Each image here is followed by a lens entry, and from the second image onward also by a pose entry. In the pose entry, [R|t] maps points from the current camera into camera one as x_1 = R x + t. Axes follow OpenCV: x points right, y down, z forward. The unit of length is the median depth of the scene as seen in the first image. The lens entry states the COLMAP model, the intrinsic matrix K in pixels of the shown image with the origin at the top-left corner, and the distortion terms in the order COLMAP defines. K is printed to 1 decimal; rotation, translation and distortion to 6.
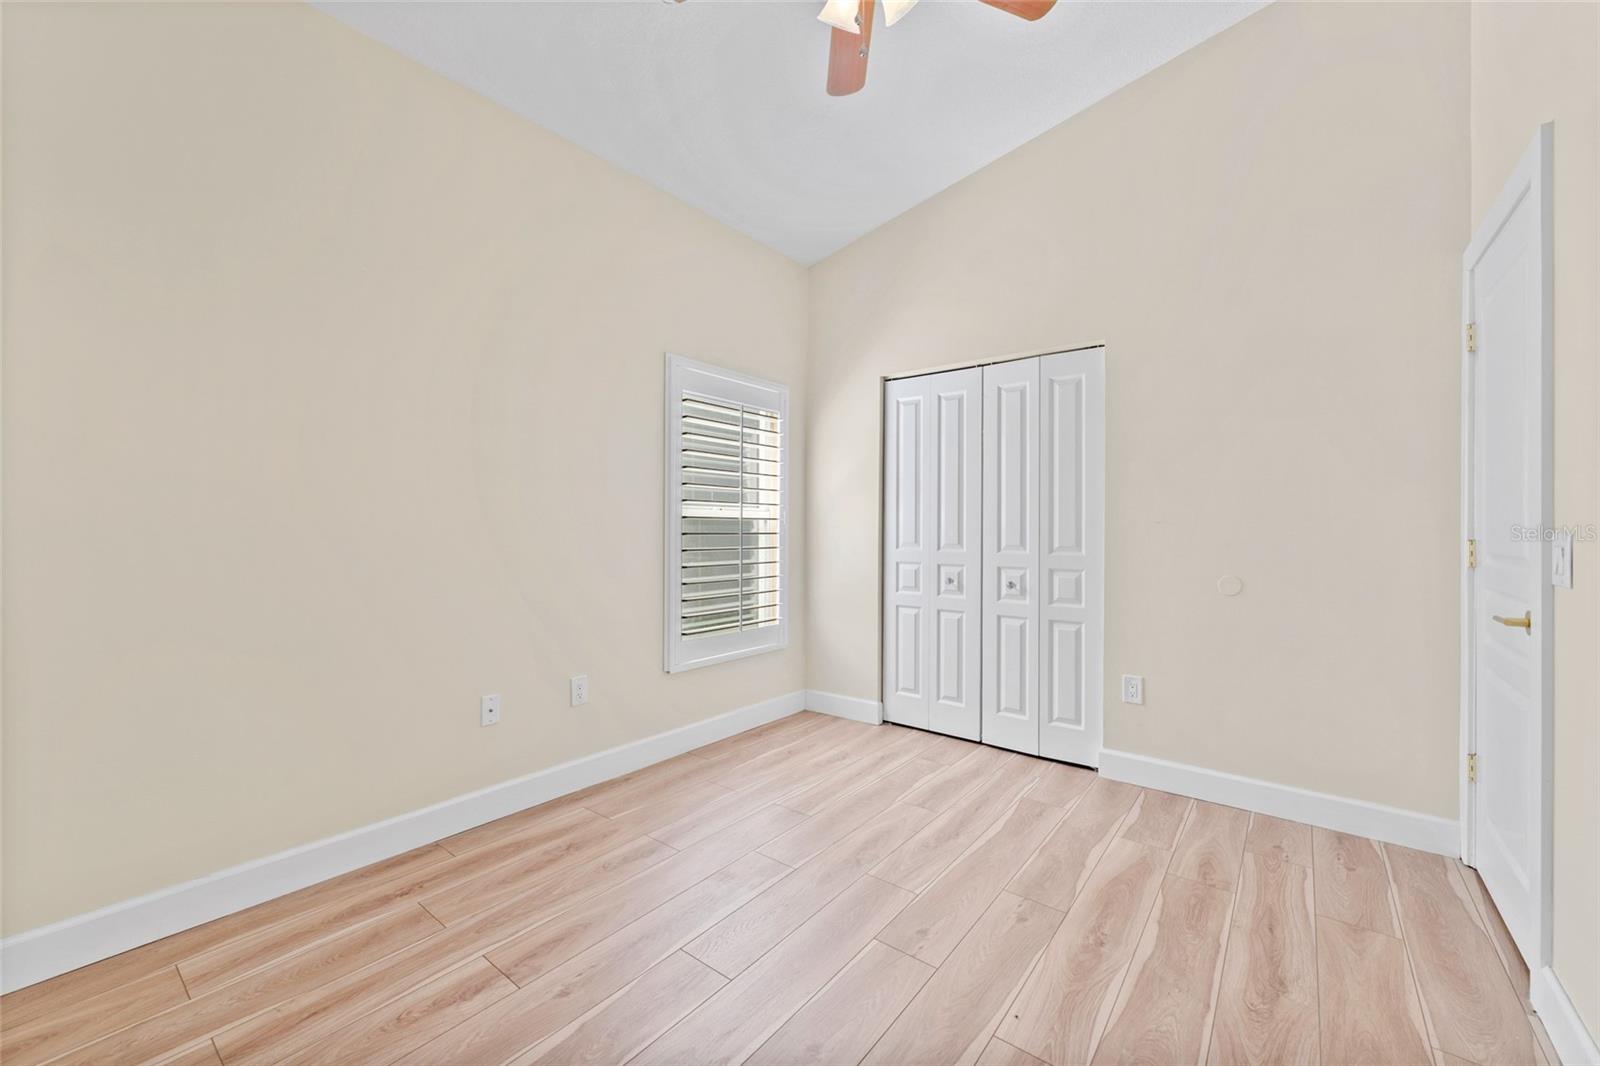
lens RADIAL K [[643.7, 0, 802.4], [0, 643.7, 530.4], [0, 0, 1]] dist [0.011353, -0.000203]
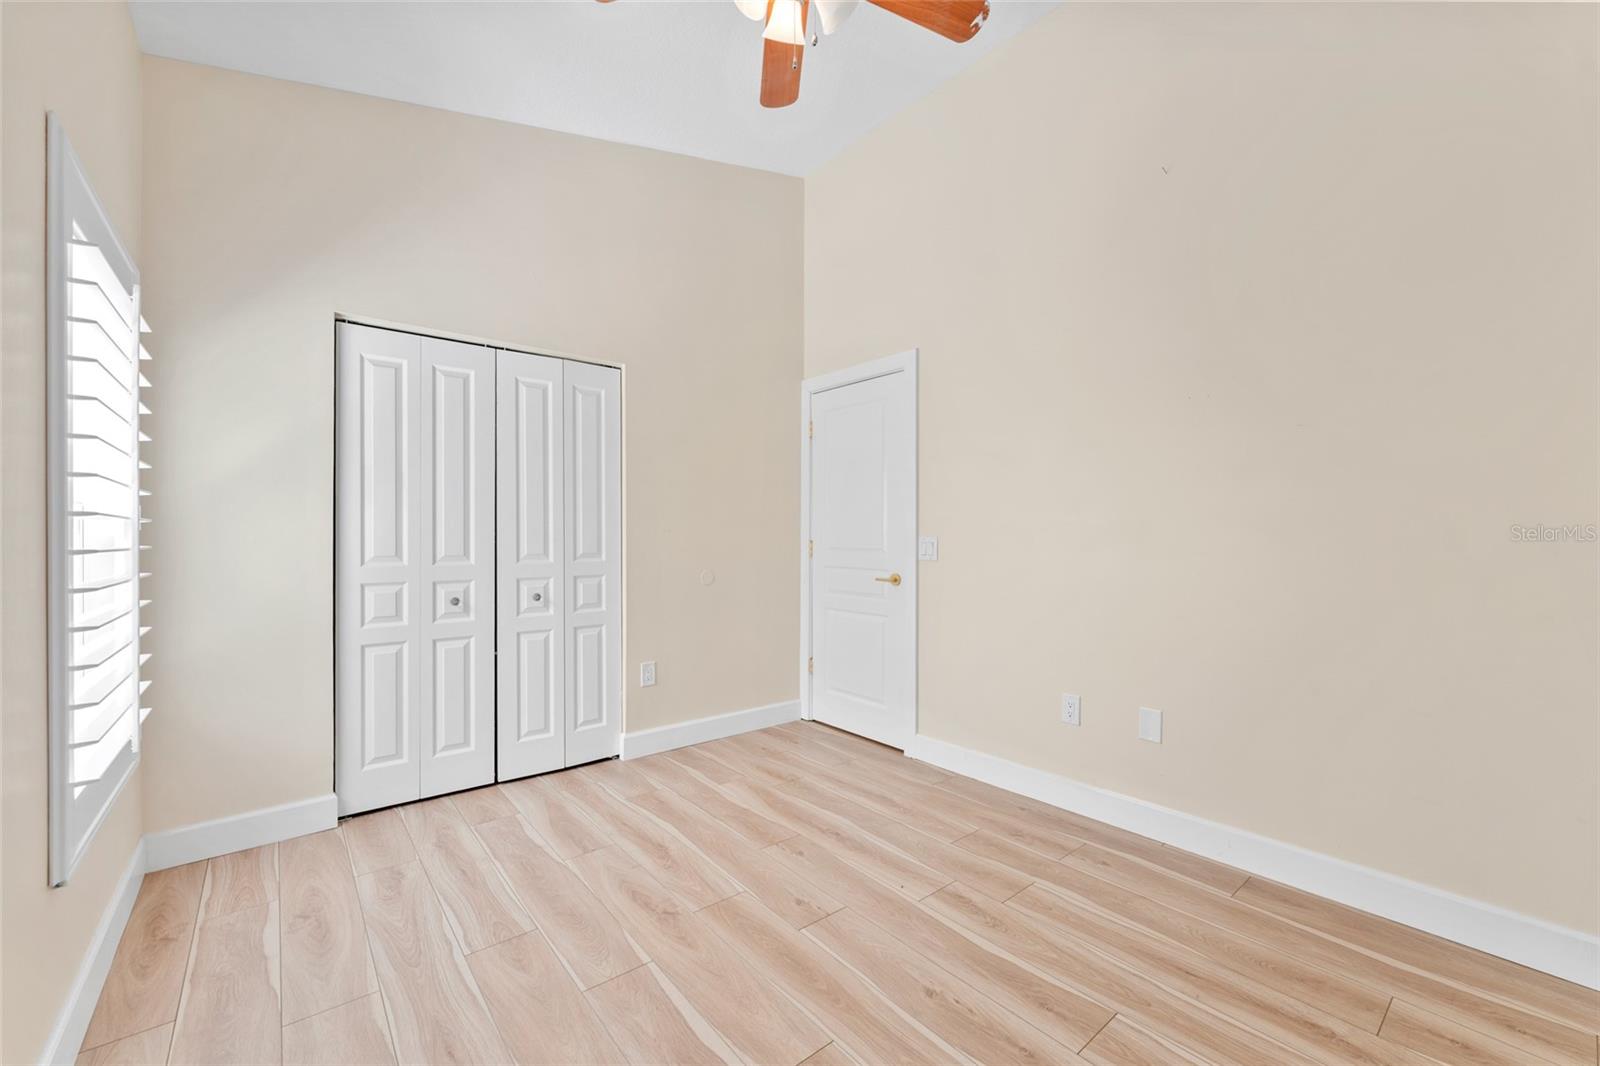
lens RADIAL K [[643.7, 0, 804.5], [0, 643.7, 537.5], [0, 0, 1]] dist [0.011353, -0.000203]
pose [[0.219965, -0.007656, 0.975478, -0.512018], [0.005782, 0.999962, 0.006545, -0.004535], [-0.975491, 0.004201, 0.220001, 0.432674]]
